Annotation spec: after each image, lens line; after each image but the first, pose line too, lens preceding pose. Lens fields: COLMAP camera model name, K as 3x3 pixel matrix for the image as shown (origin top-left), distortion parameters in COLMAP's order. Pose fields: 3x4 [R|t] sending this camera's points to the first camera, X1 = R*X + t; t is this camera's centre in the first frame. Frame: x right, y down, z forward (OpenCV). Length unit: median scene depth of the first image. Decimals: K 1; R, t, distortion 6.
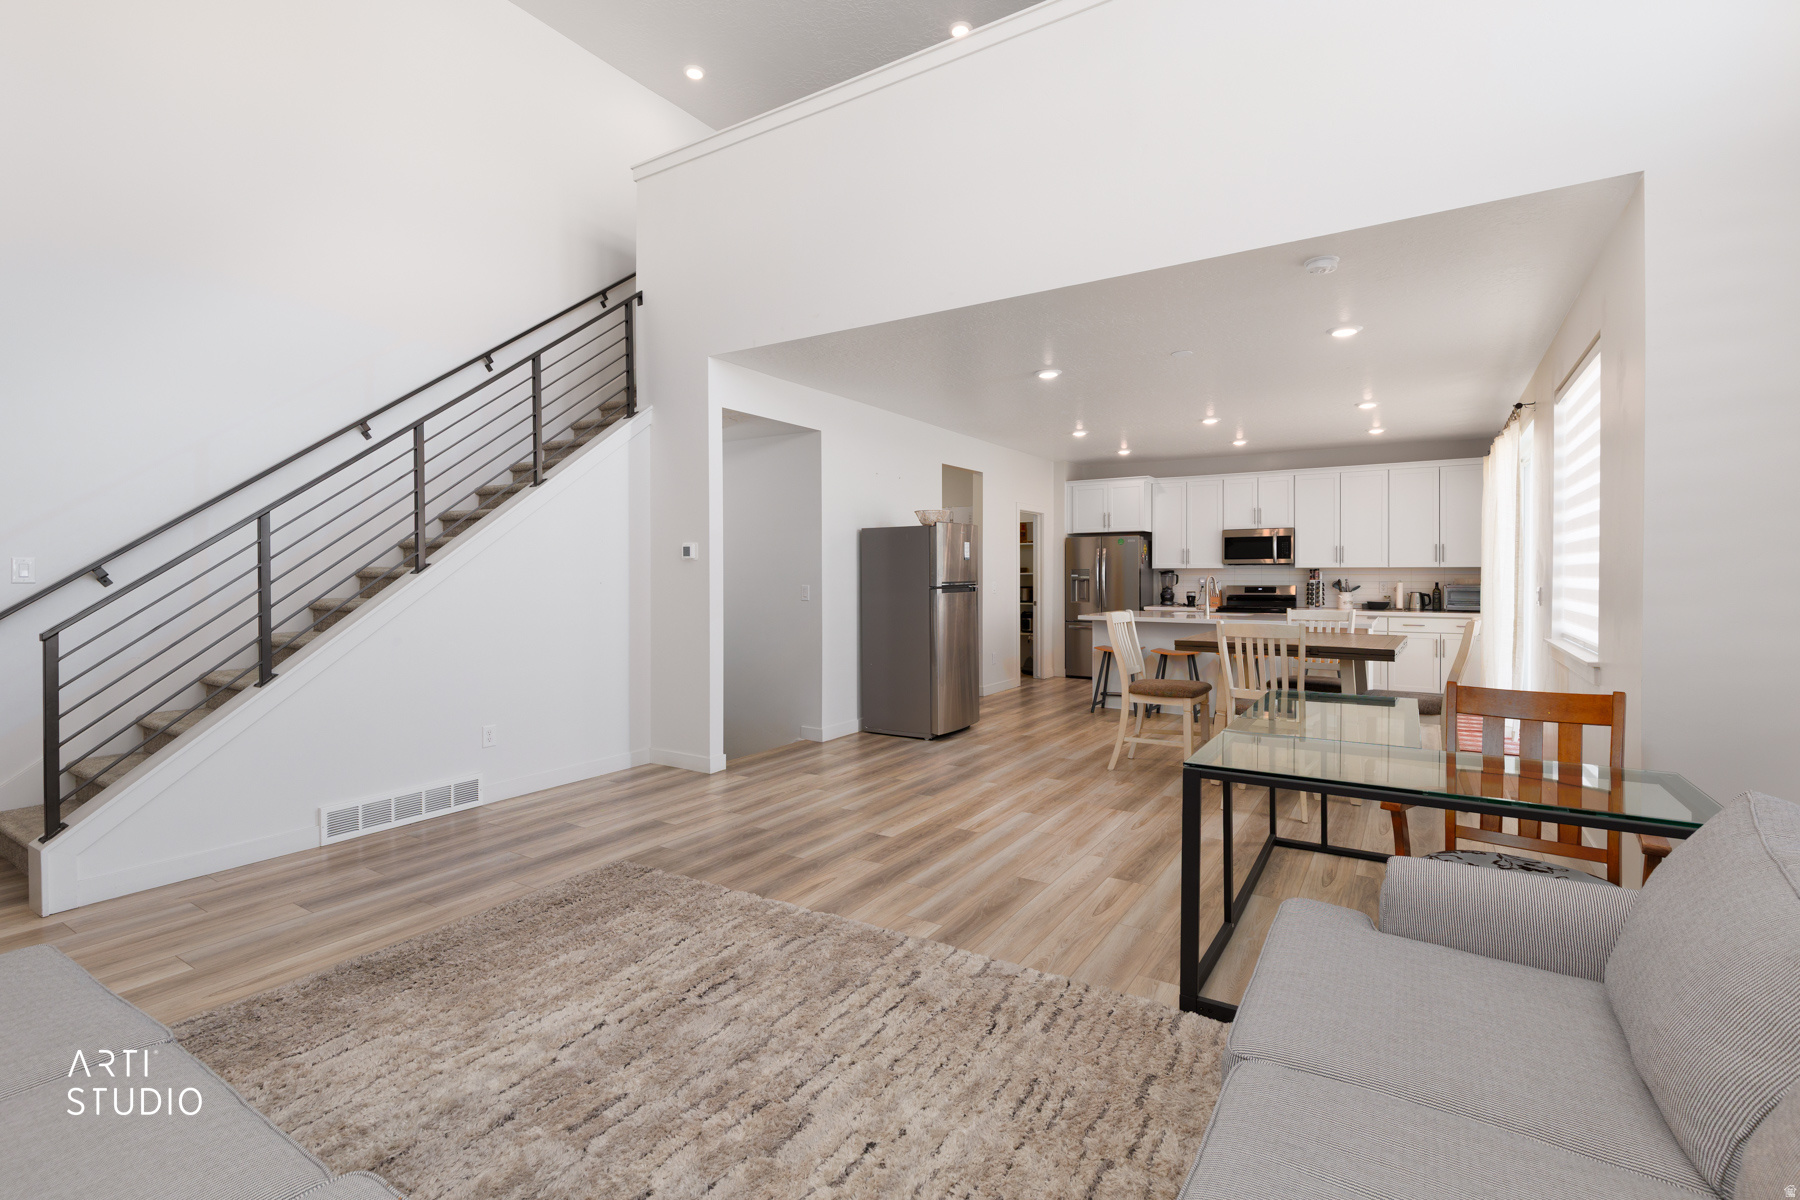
lens RADIAL K [[815.2, 0, 900.2], [0, 815.2, 592.4], [0, 0, 1]] dist [0.002758, 0.000126]
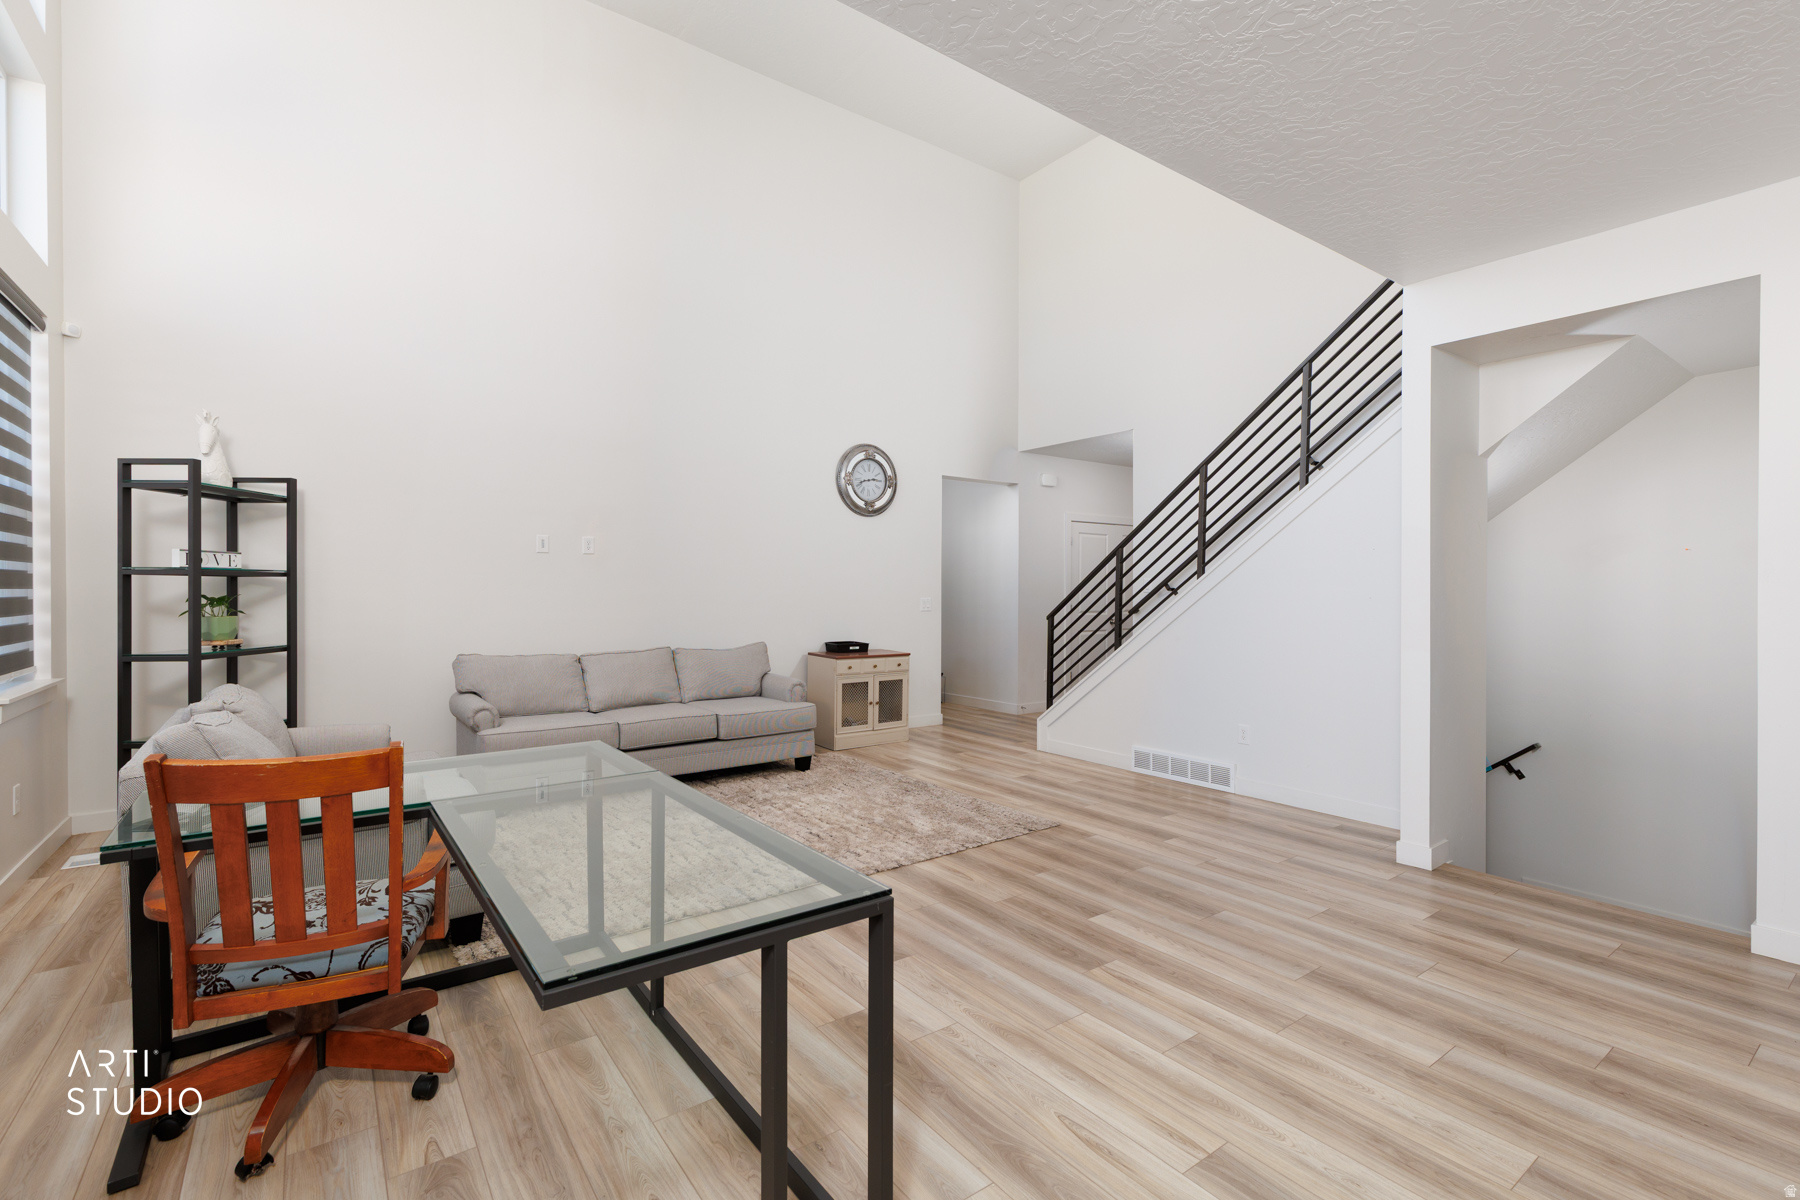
lens RADIAL K [[815.8, 0, 900.0], [0, 815.8, 600.0], [0, 0, 1]] dist [0.002435, 0.000231]
pose [[-0.369859, 0.013022, -0.928997, 0.376593], [-0.023073, 0.999465, 0.023196, -0.010306], [0.928802, 0.030014, -0.369360, 0.535162]]
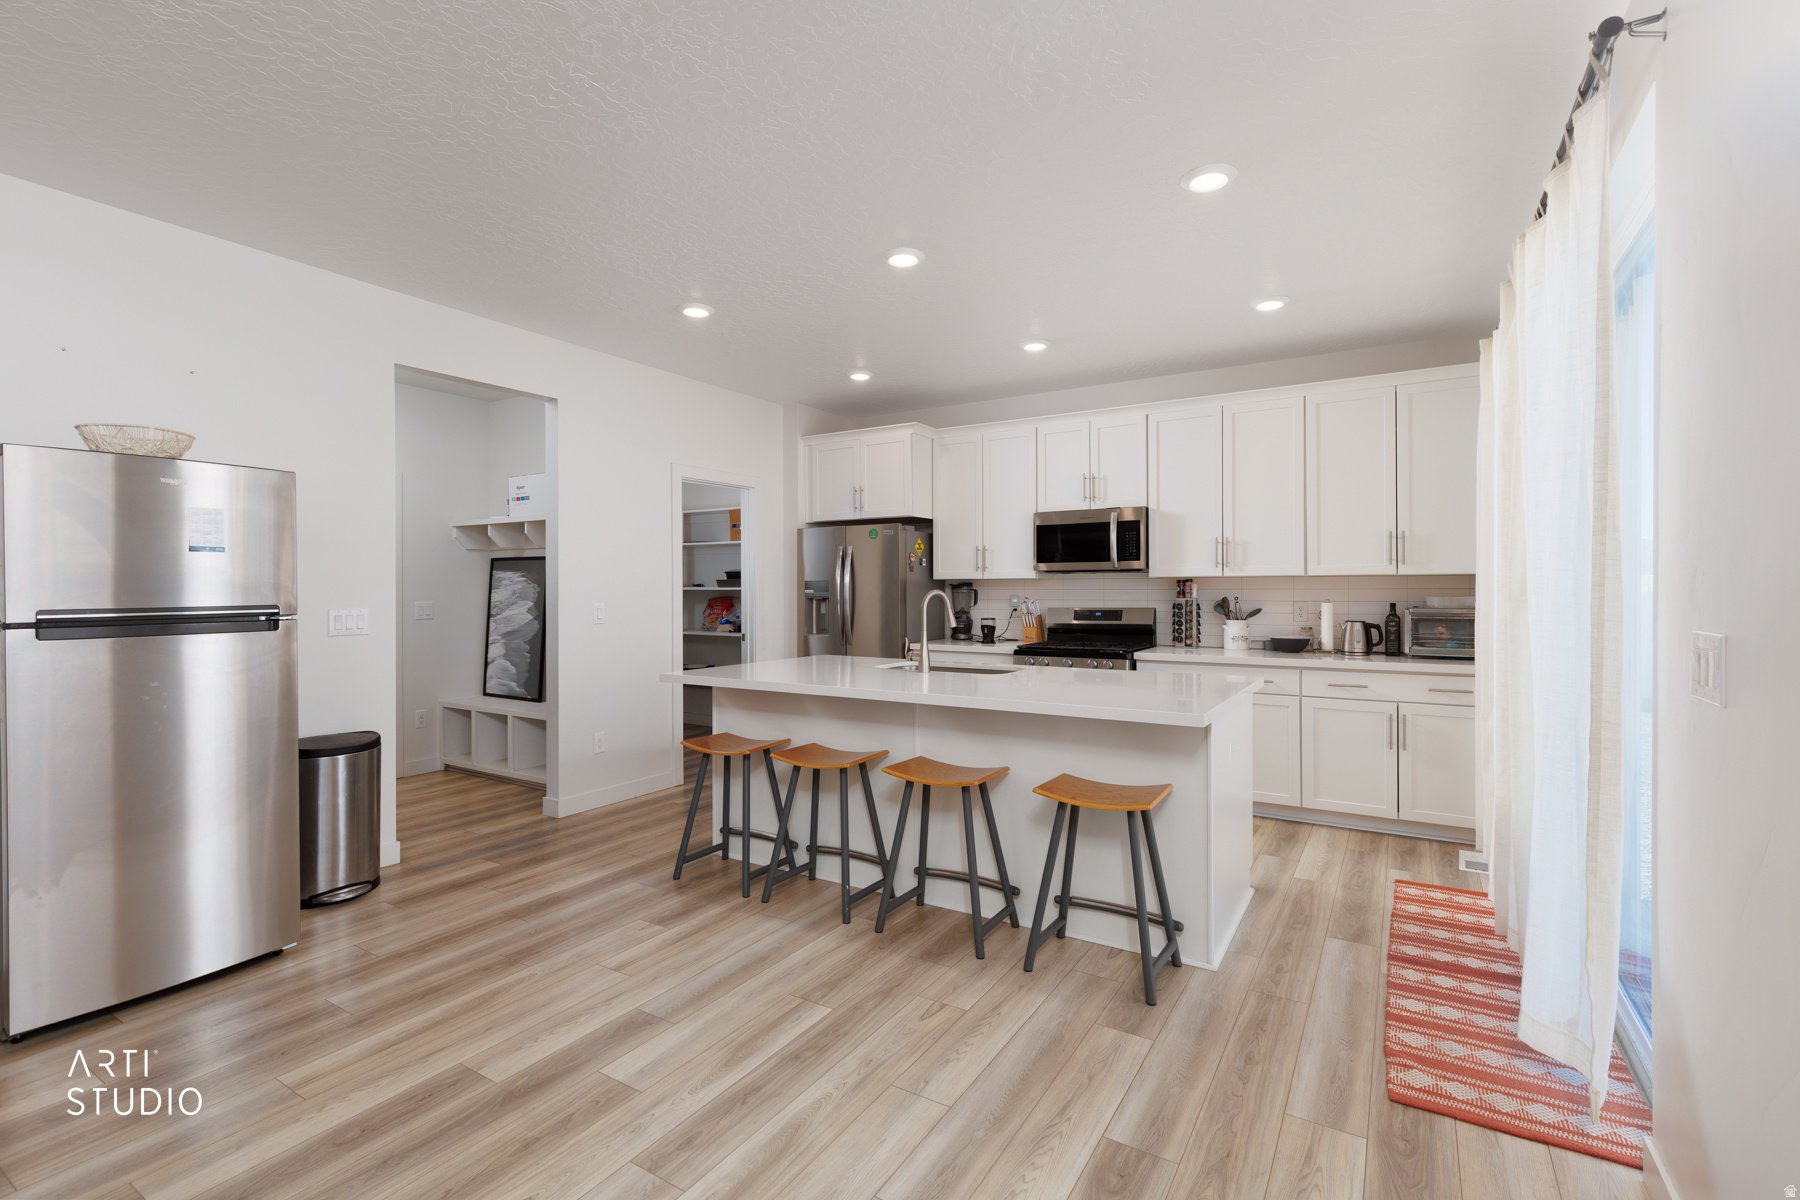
lens RADIAL K [[800.8, 0, 916.2], [0, 800.8, 603.8], [0, 0, 1]] dist [-0.000185, -0.000126]
pose [[0.999829, -0.002337, 0.018340, 0.330728], [0.002409, 0.999989, -0.003948, -0.010332], [-0.018330, 0.003992, 0.999824, 0.473990]]
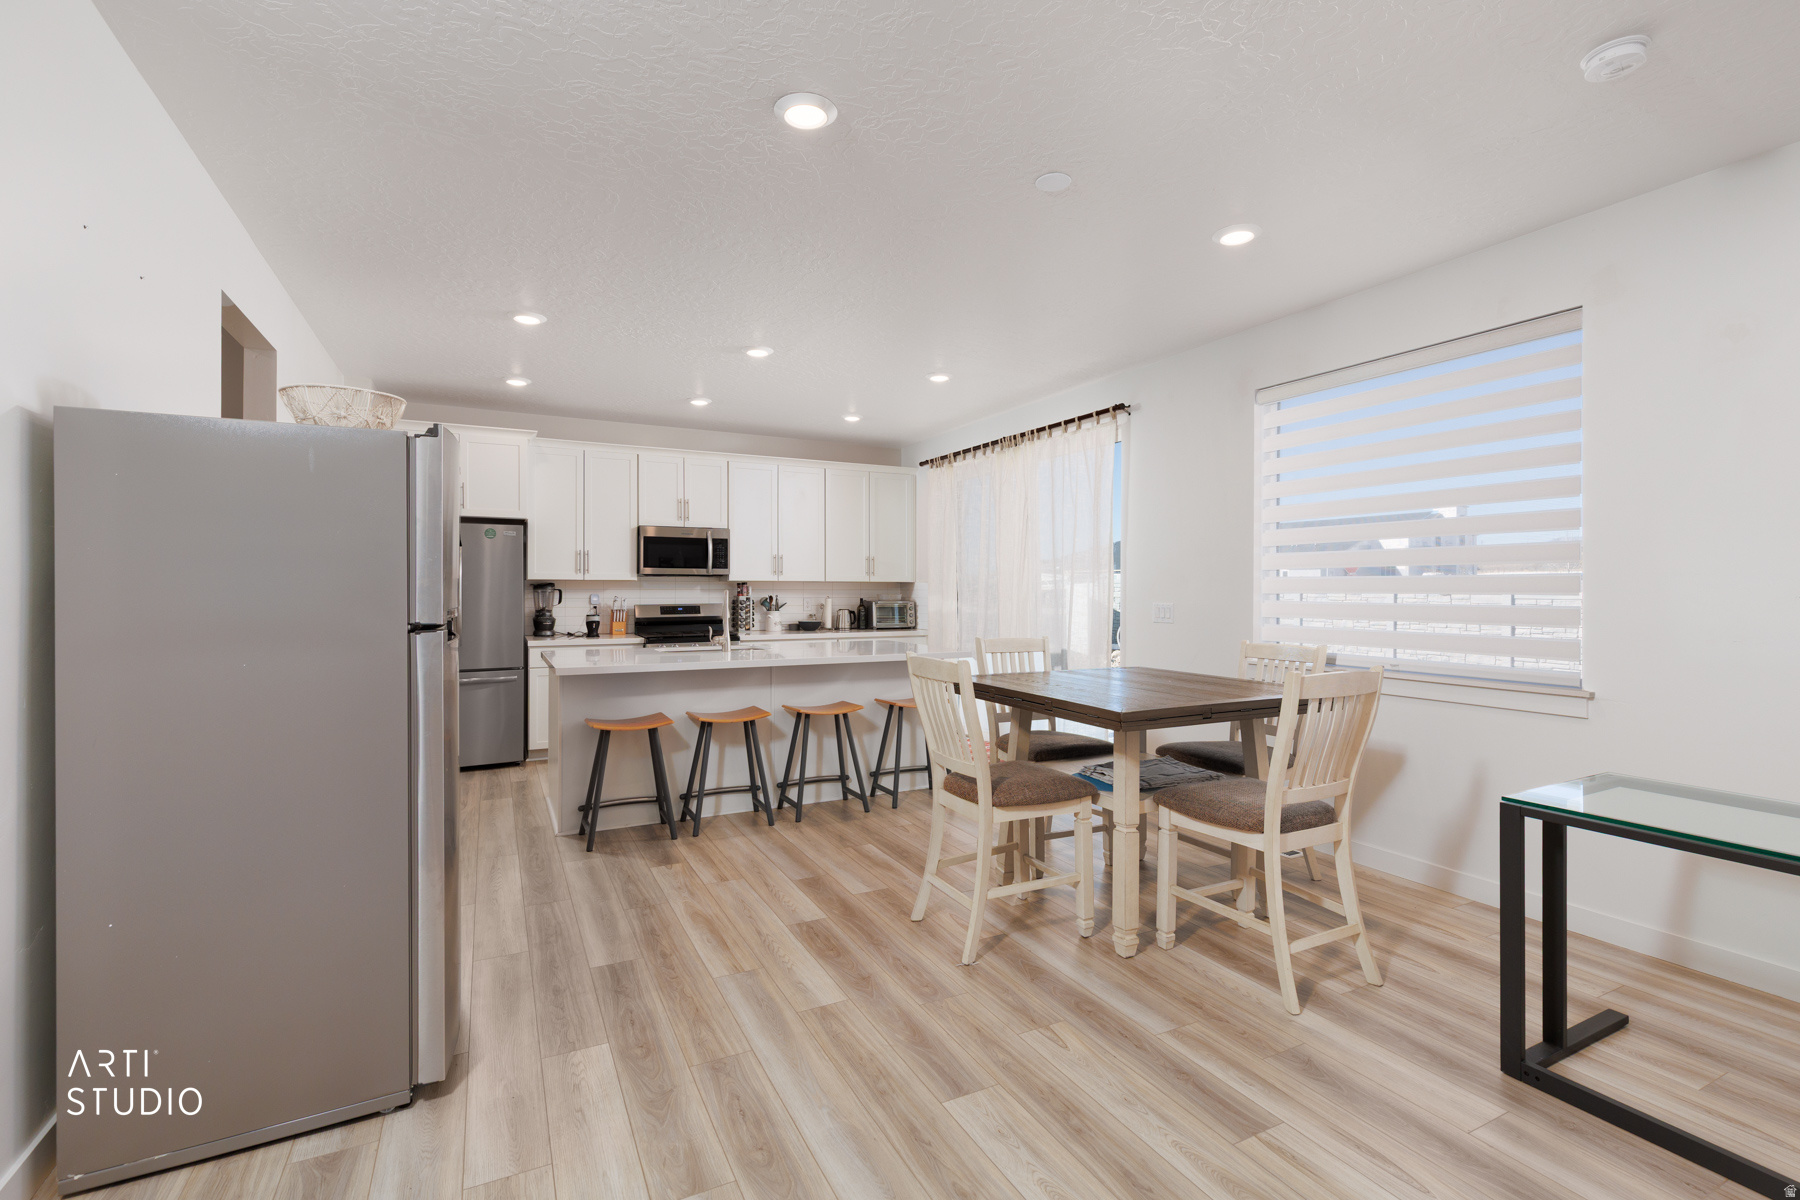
lens RADIAL K [[815.2, 0, 900.2], [0, 815.2, 592.4], [0, 0, 1]] dist [0.002758, 0.000126]
pose [[0.502902, -0.000786, 0.864343, -0.105250], [0.018998, 0.999768, -0.010145, -0.008733], [-0.864134, 0.021523, 0.502801, 0.503317]]
